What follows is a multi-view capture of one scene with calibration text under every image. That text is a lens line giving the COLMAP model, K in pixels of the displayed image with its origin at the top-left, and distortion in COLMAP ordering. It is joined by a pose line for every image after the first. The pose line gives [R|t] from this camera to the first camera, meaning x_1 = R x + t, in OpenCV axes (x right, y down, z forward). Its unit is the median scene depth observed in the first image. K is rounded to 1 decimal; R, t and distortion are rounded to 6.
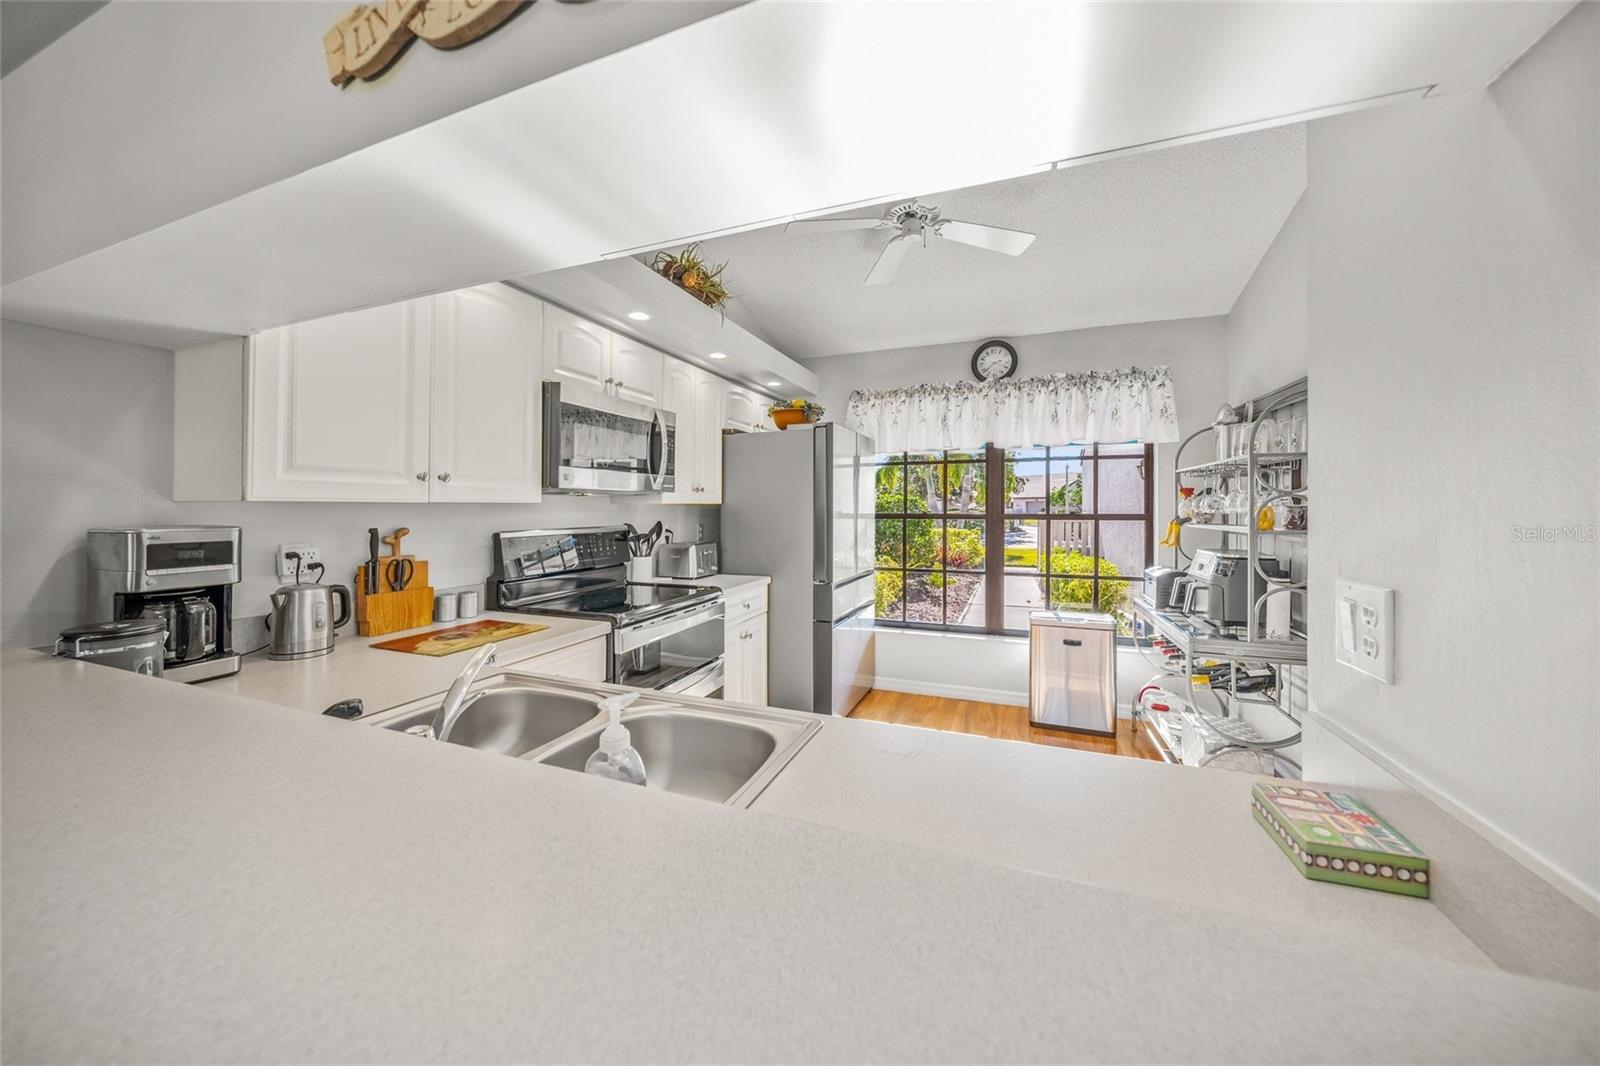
lens RADIAL K [[560.0, 0, 794.8], [0, 560.0, 515.7], [0, 0, 1]] dist [-0.004222, -0.000200]
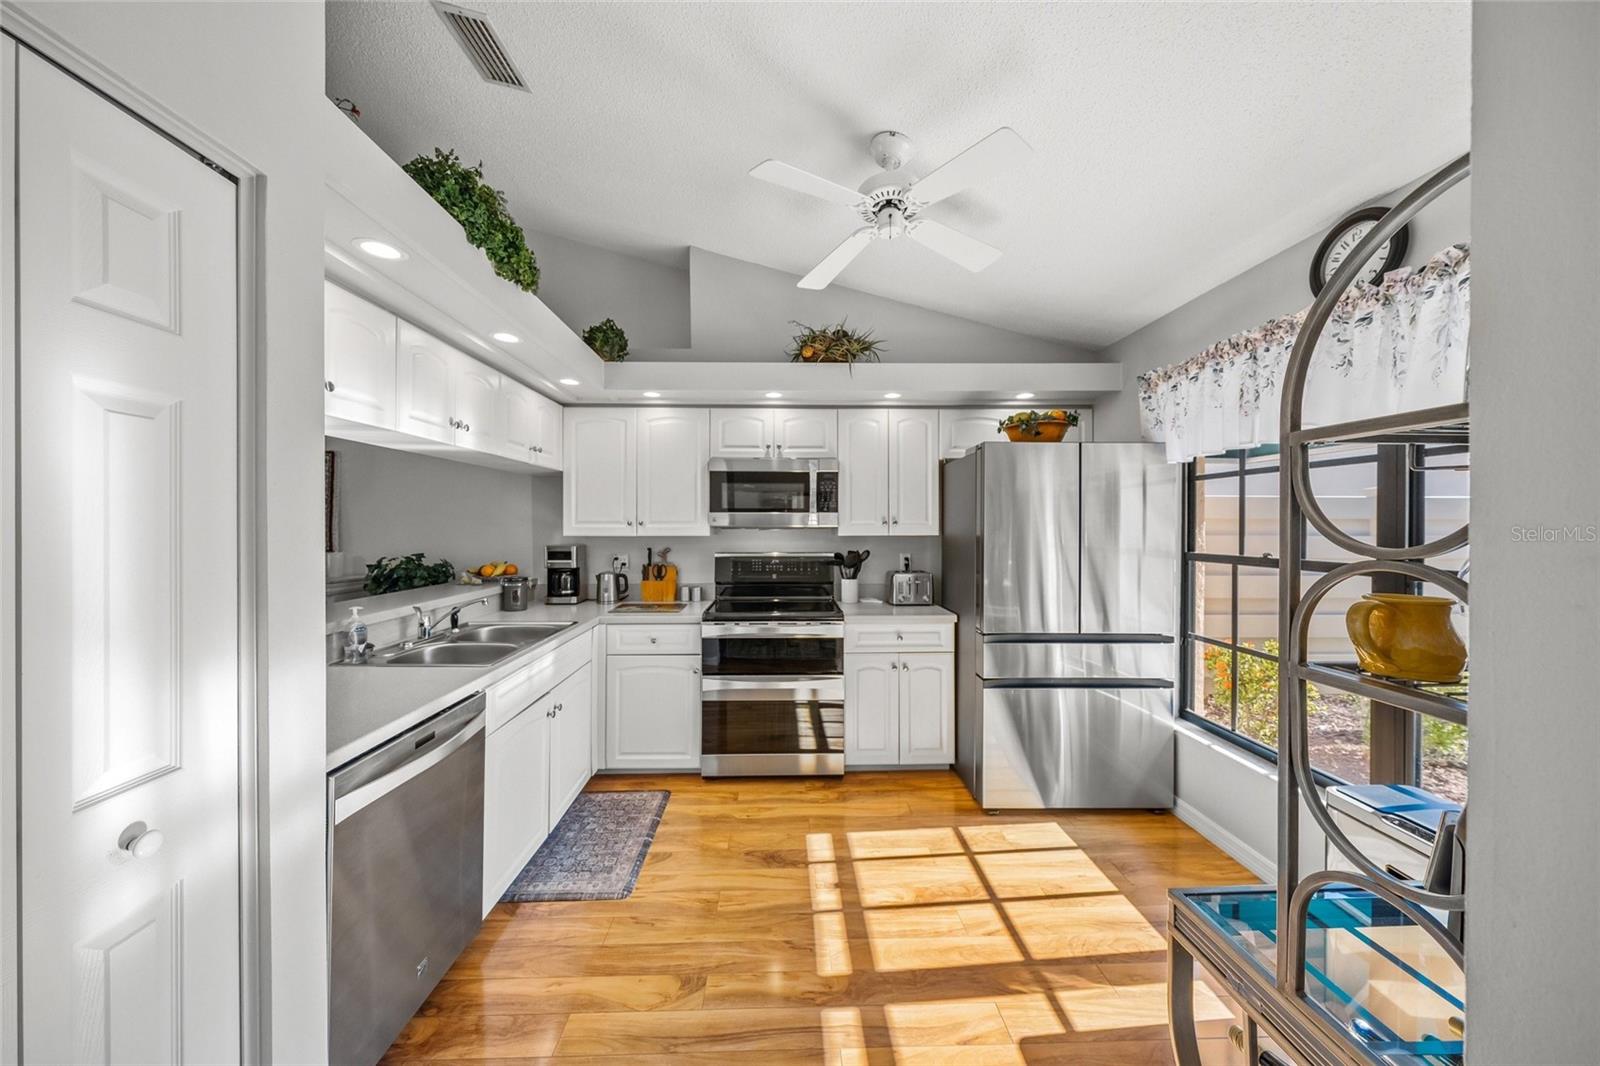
lens RADIAL K [[560.0, 0, 803.6], [0, 560.0, 525.5], [0, 0, 1]] dist [-0.004222, -0.000200]
pose [[0.385295, 0.008470, -0.922755, 0.715006], [-0.014151, 0.999895, 0.003269, -0.039358], [0.922685, 0.011799, 0.385374, 0.406957]]
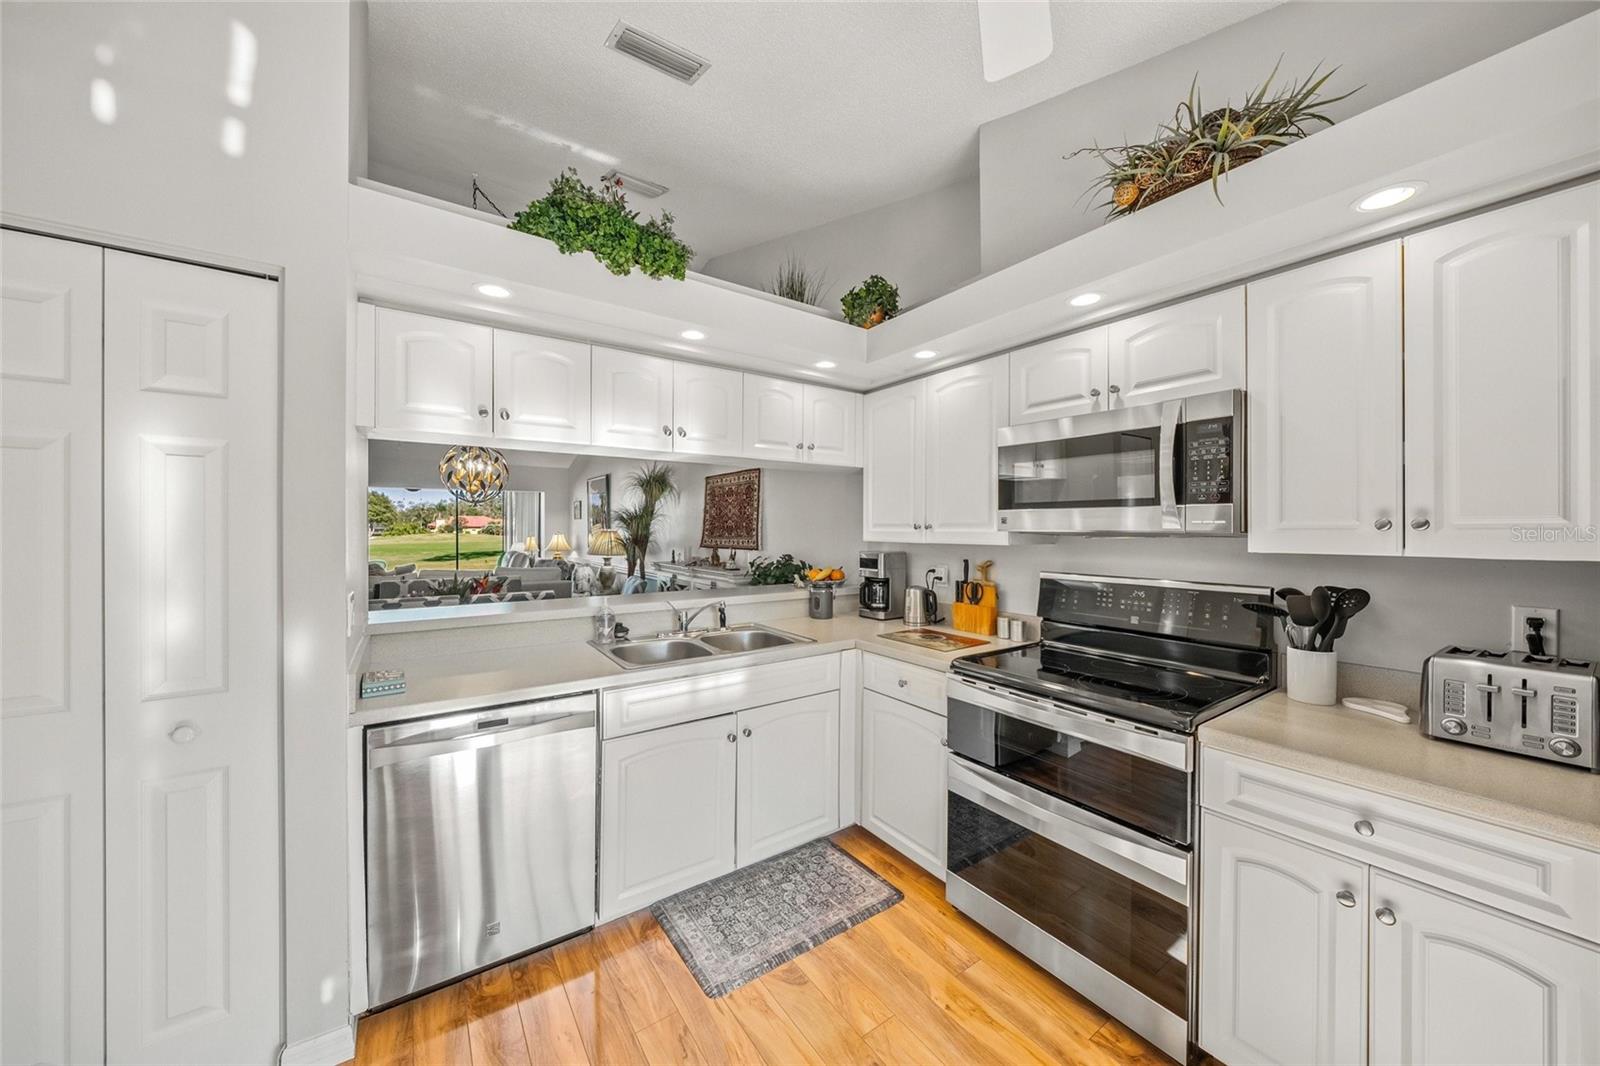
lens RADIAL K [[560.0, 0, 785.6], [0, 560.0, 528.9], [0, 0, 1]] dist [-0.004222, -0.000200]
pose [[-0.585747, 0.005971, -0.810472, 0.416404], [-0.007815, 0.999885, 0.013015, -0.041670], [0.810457, 0.013957, -0.585633, 0.818897]]
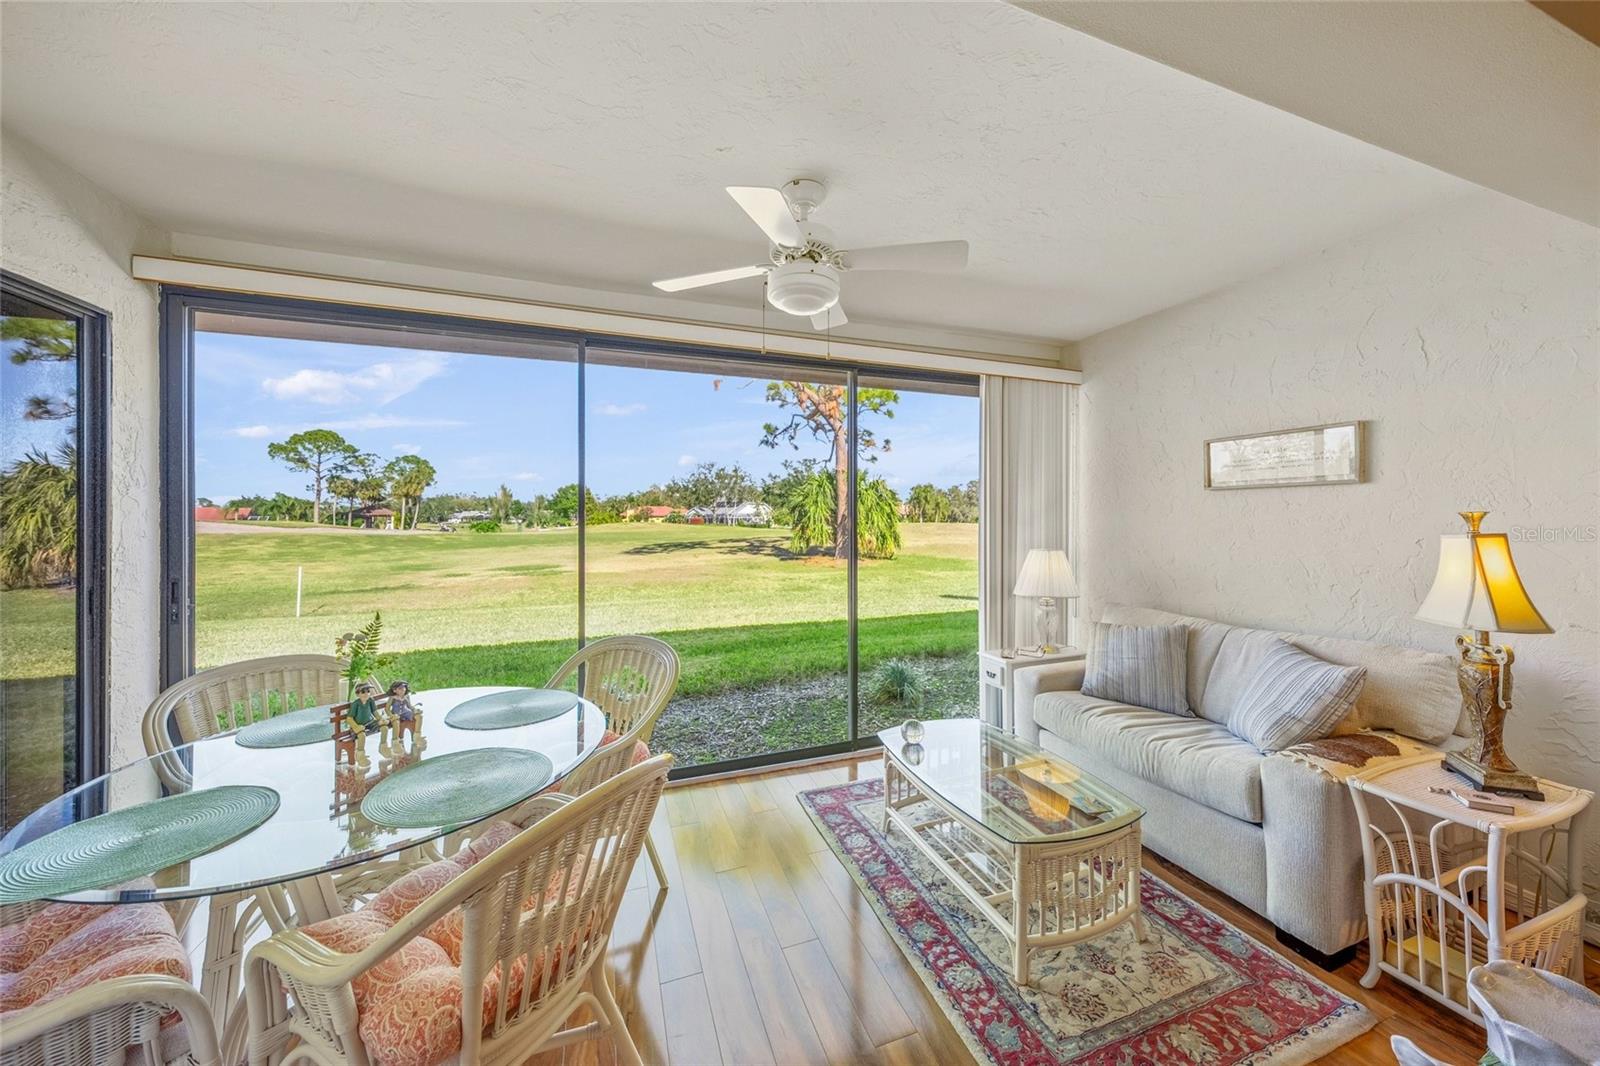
lens RADIAL K [[560.0, 0, 814.5], [0, 560.0, 512.0], [0, 0, 1]] dist [-0.004222, -0.000200]
pose [[-0.756426, 0.003295, -0.654071, -0.460317], [0.000439, 0.999990, 0.004530, 0.023879], [0.654079, 0.003139, -0.756420, -1.987730]]
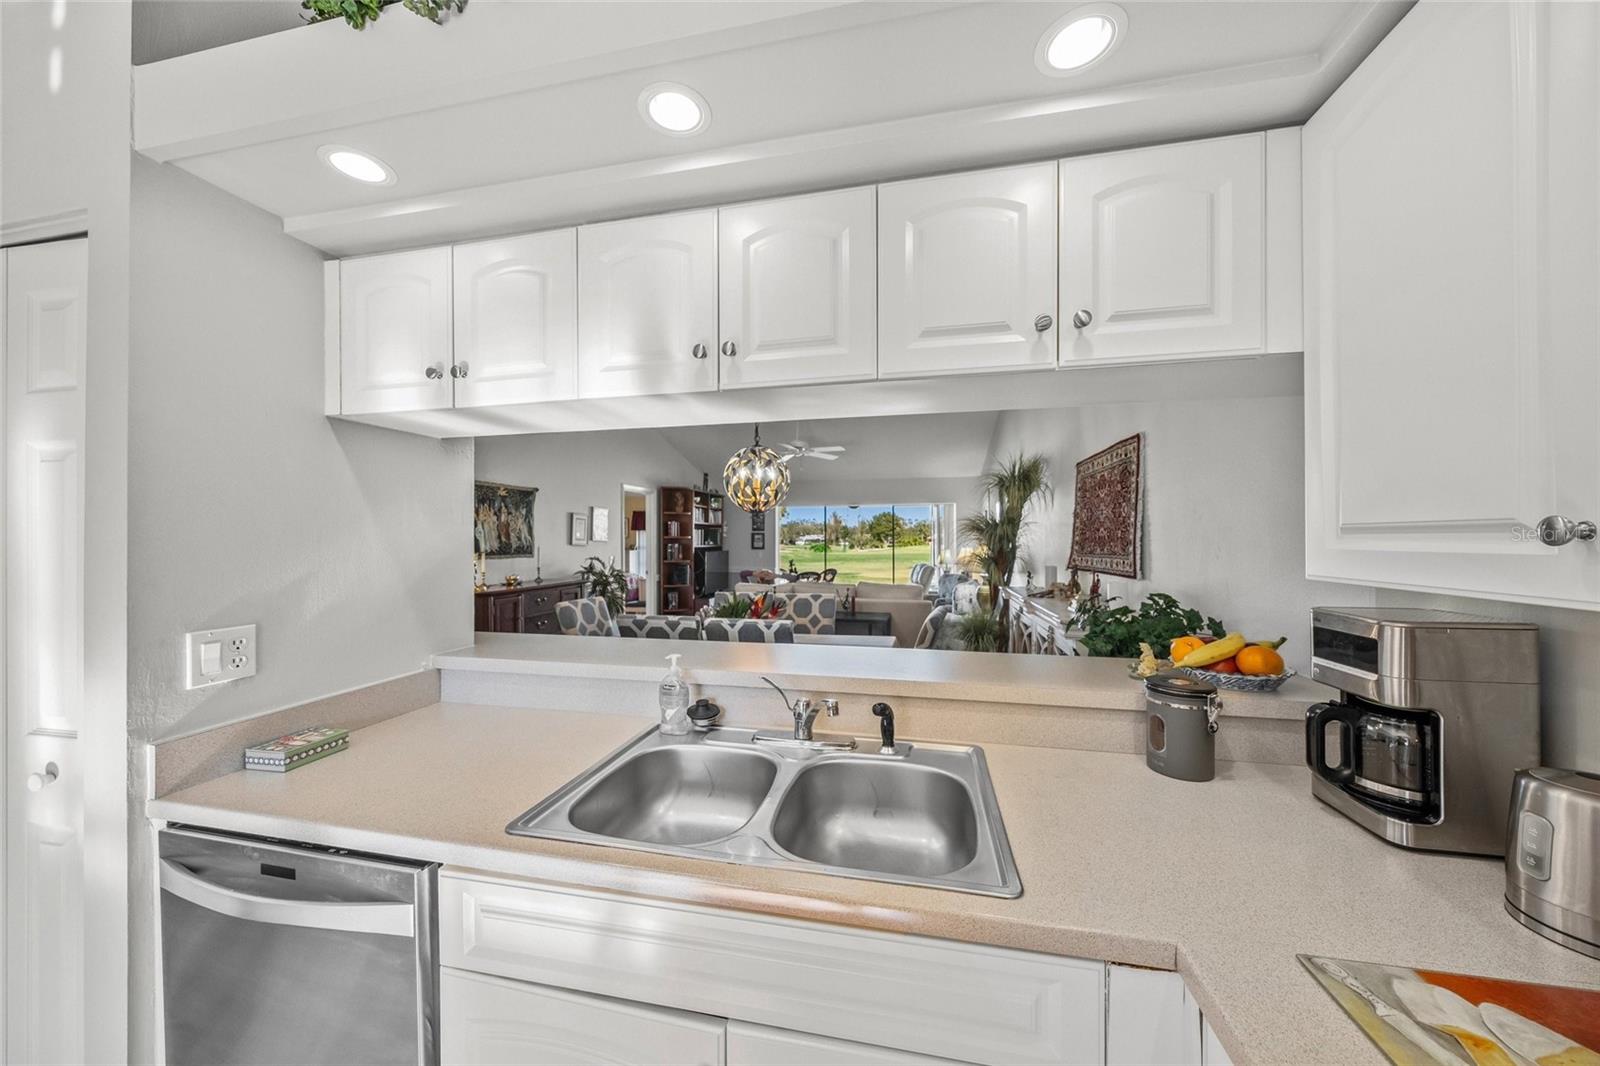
lens RADIAL K [[560.0, 0, 800.1], [0, 560.0, 534.7], [0, 0, 1]] dist [-0.004222, -0.000200]
pose [[-0.989935, 0.006253, -0.141385, -0.087726], [0.005973, 0.999979, 0.002402, -0.036578], [0.141397, 0.001533, -0.989952, 0.640589]]
